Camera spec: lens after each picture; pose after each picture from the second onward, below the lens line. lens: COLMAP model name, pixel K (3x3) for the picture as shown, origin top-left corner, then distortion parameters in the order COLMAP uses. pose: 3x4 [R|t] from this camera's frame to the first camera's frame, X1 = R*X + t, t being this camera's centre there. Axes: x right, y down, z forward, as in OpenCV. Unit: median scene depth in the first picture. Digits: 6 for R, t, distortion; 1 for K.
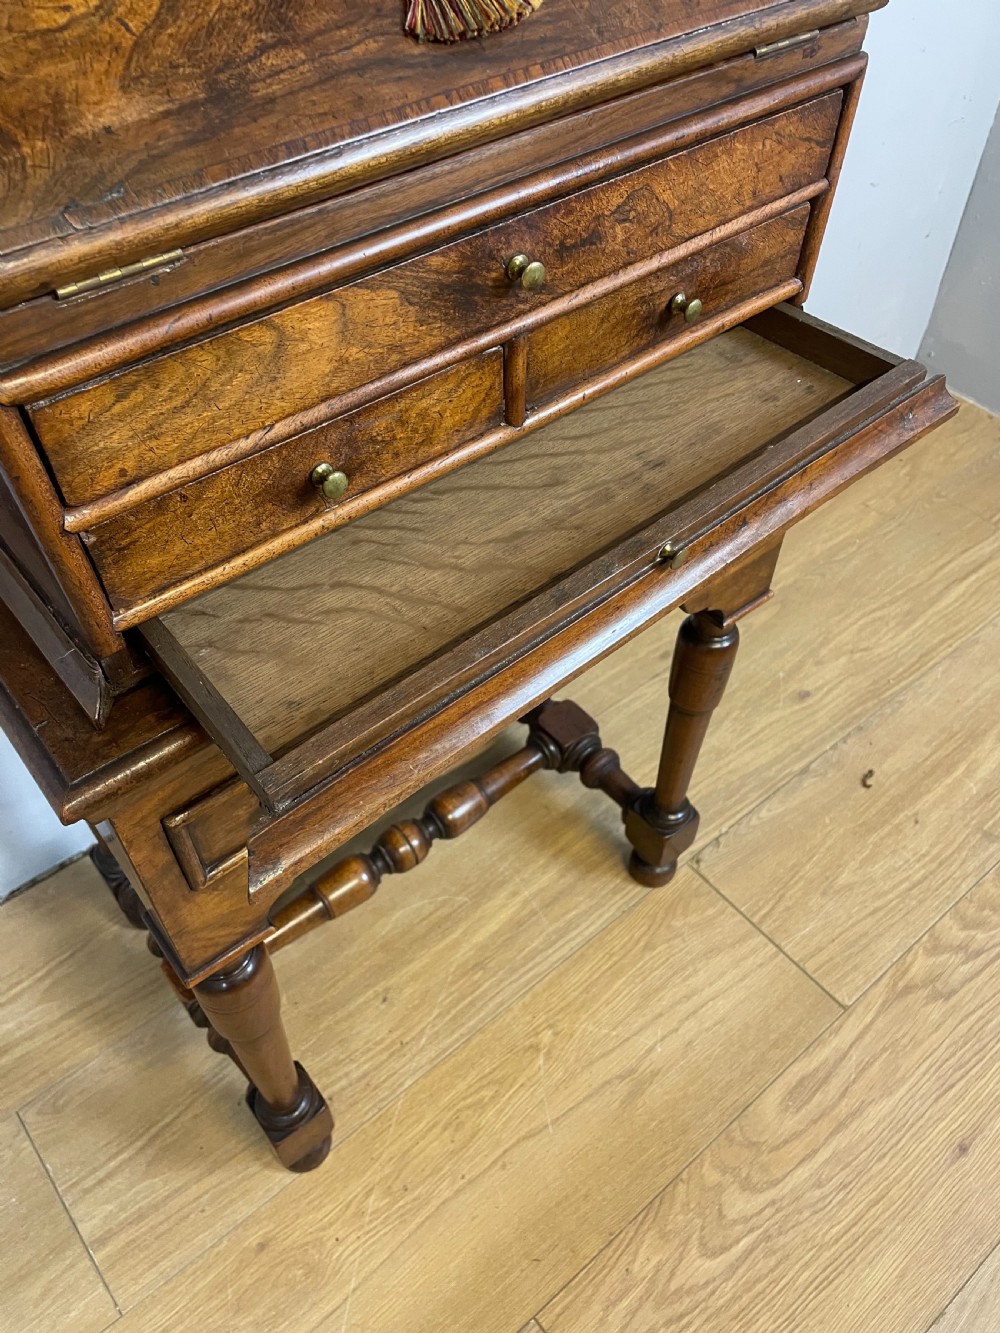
lens RADIAL K [[1015.1, 0, 499.5], [0, 1015.1, 673.8], [0, 0, 1]] dist [0.091048, -0.120018]
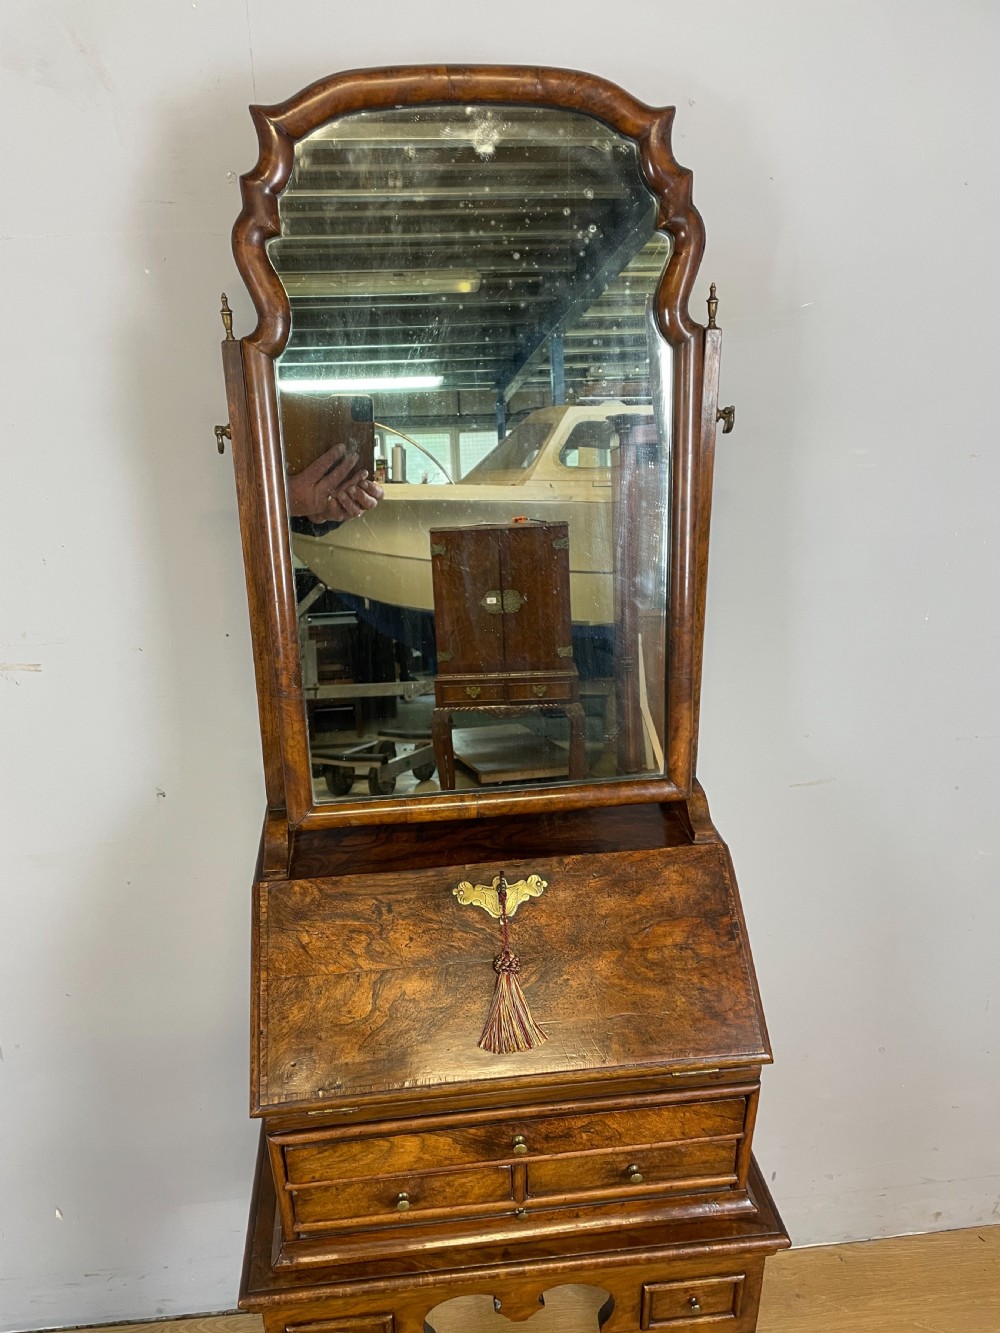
lens RADIAL K [[1012.5, 0, 489.2], [0, 1012.5, 662.0], [0, 0, 1]] dist [0.085048, -0.113726]
pose [[0.837865, 0.192745, -0.510717, 0.421338], [-0.399142, 0.854550, -0.332309, -0.246272], [0.372383, 0.482279, 0.792930, -0.585199]]
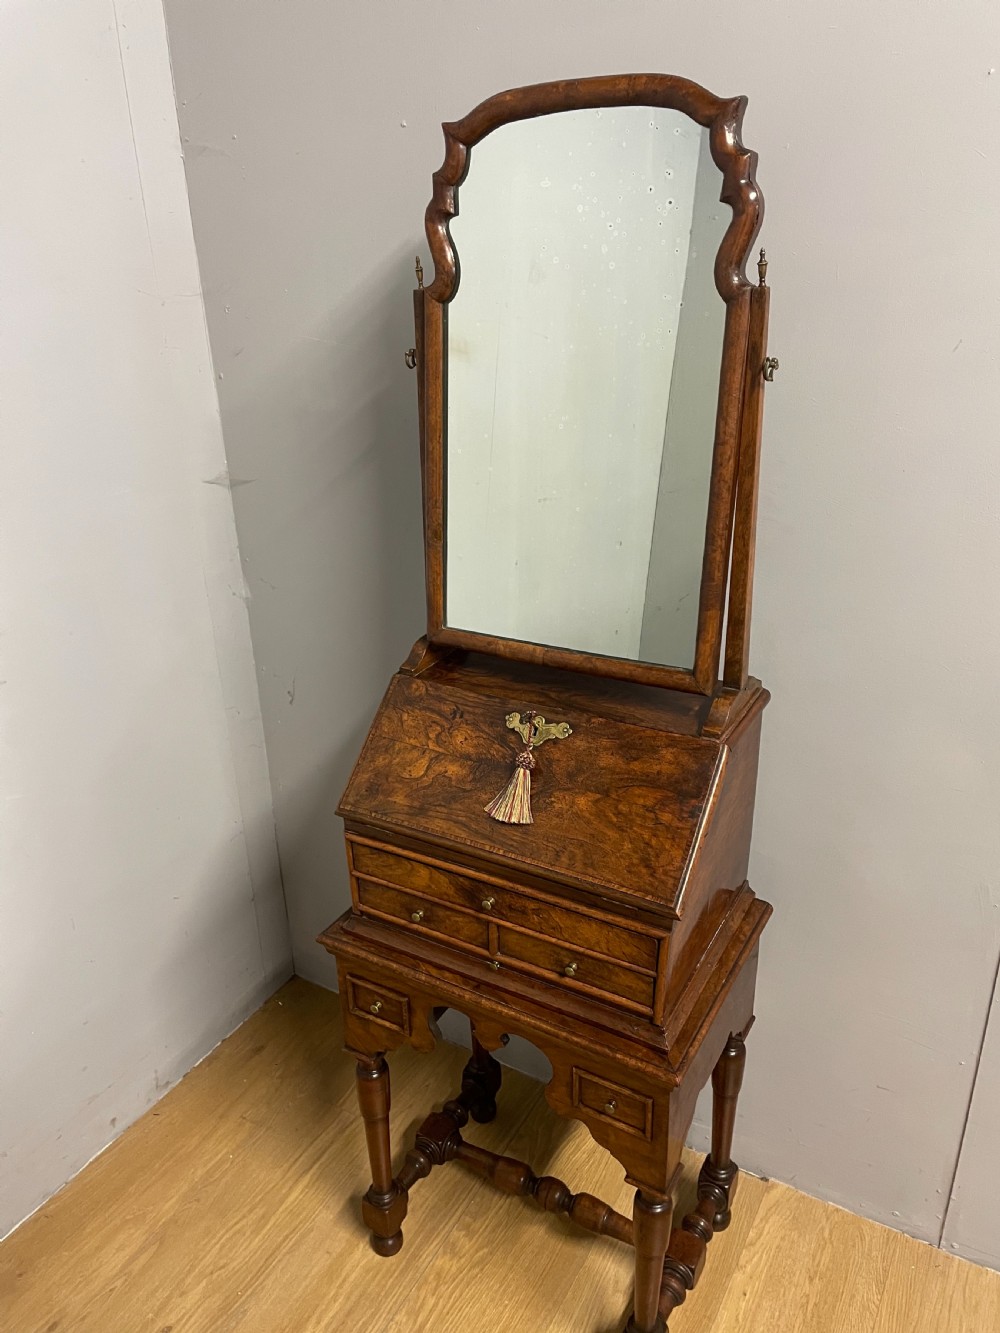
lens RADIAL K [[1015.1, 0, 482.9], [0, 1015.1, 654.0], [0, 0, 1]] dist [0.091048, -0.120018]
pose [[0.338861, 0.351761, -0.872604, 1.087704], [-0.685082, 0.727950, 0.027408, -0.463776], [0.644853, 0.588518, 0.487659, -0.390273]]
